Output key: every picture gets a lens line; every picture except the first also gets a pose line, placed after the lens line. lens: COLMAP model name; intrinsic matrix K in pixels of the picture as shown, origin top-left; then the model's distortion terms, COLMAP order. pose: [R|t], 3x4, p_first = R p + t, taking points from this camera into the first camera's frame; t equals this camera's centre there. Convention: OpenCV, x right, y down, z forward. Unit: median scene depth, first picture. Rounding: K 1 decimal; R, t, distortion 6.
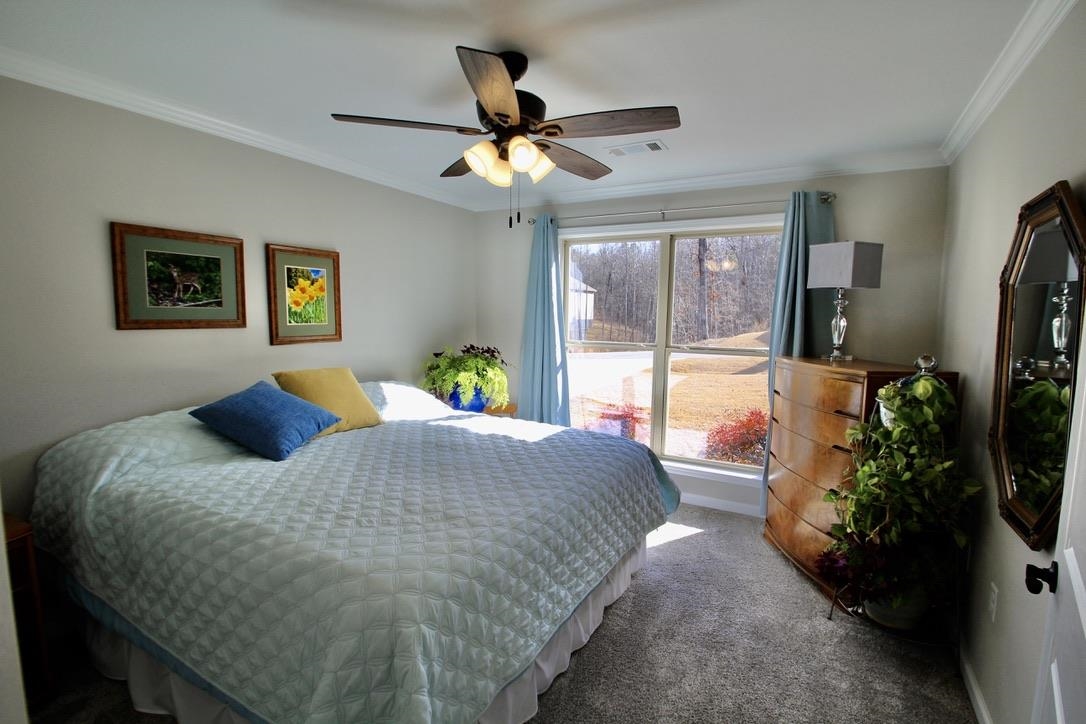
lens RADIAL K [[510.5, 0, 554.4], [0, 510.5, 363.9], [0, 0, 1]] dist [0.005505, -0.013379]
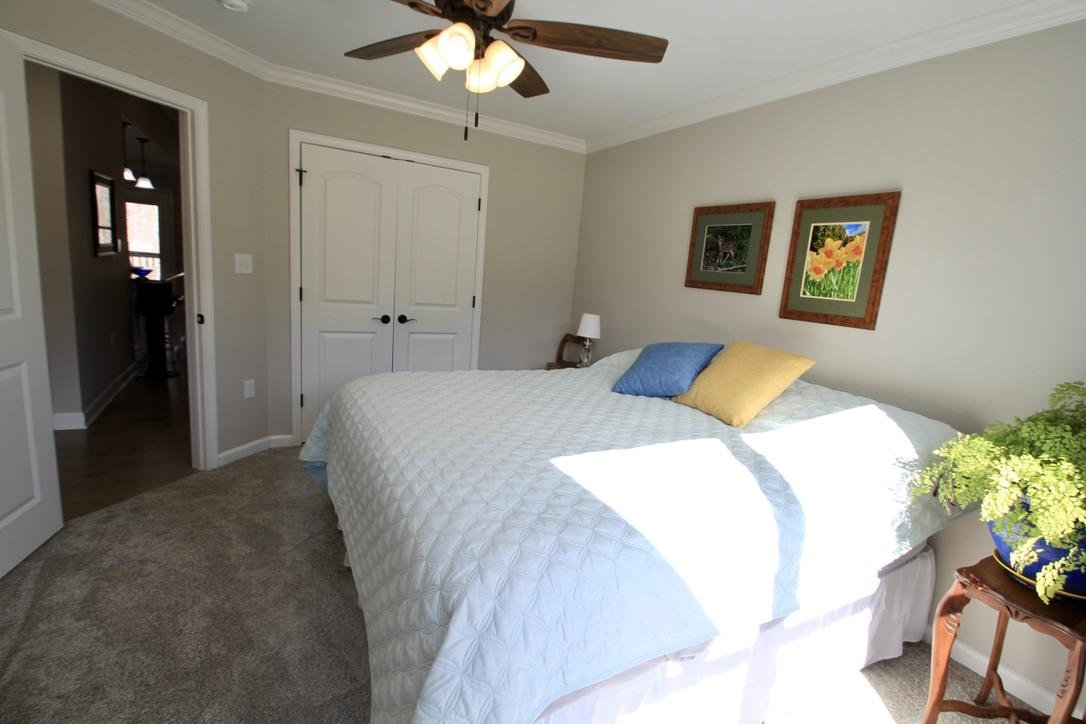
lens RADIAL K [[510.5, 0, 554.4], [0, 510.5, 363.9], [0, 0, 1]] dist [0.005505, -0.013379]
pose [[-0.523163, 0.093901, -0.847044, 0.401636], [-0.179632, 0.959432, 0.217307, -0.079699], [0.833087, 0.265843, -0.485072, 1.100716]]
